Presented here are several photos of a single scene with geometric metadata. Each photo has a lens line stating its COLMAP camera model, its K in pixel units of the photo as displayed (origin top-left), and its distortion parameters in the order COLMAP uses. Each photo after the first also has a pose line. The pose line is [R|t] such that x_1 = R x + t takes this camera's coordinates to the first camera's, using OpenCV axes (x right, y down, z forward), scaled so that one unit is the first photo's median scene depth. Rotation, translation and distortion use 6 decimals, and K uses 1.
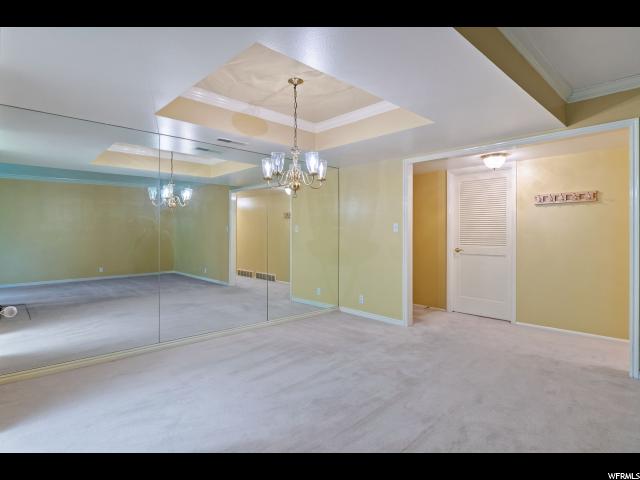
lens RADIAL K [[371.8, 0, 320.0], [0, 371.8, 240.0], [0, 0, 1]] dist [-0.000222, -0.000084]
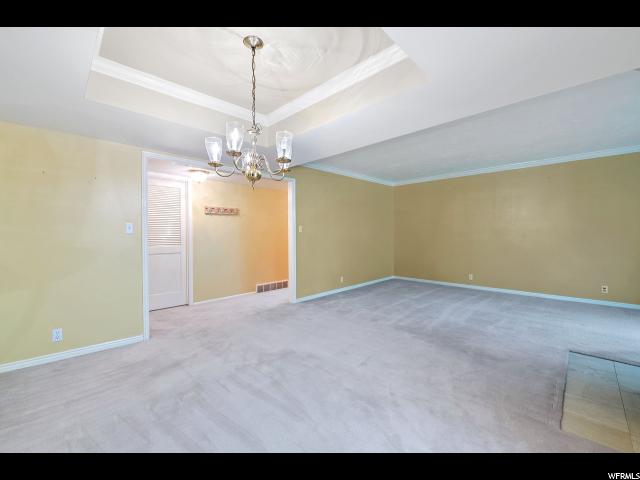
lens RADIAL K [[277.5, 0, 320.7], [0, 277.5, 236.2], [0, 0, 1]] dist [-0.000129, -0.000051]
pose [[-0.070241, -0.009535, 0.997484, -0.449734], [0.021477, 0.999708, 0.011069, -0.012370], [-0.997299, 0.022200, -0.070016, 0.612730]]
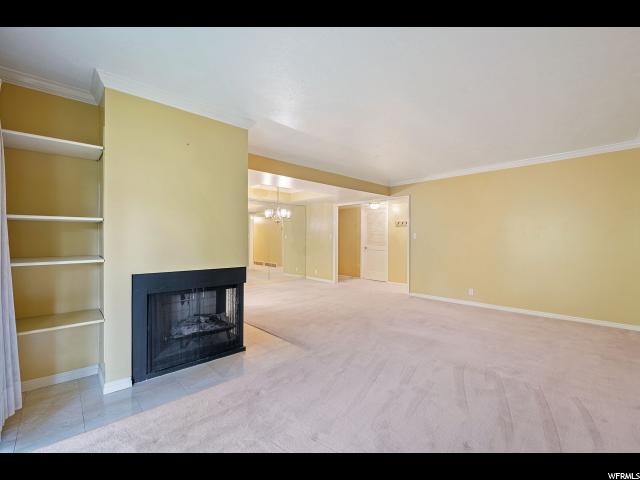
lens RADIAL K [[282.8, 0, 321.3], [0, 282.8, 236.2], [0, 0, 1]] dist [0.000502, -0.000347]
pose [[0.999843, -0.001195, 0.017671, 0.117405], [0.001609, 0.999723, -0.023461, 0.001916], [-0.017638, 0.023486, 0.999569, -0.556891]]
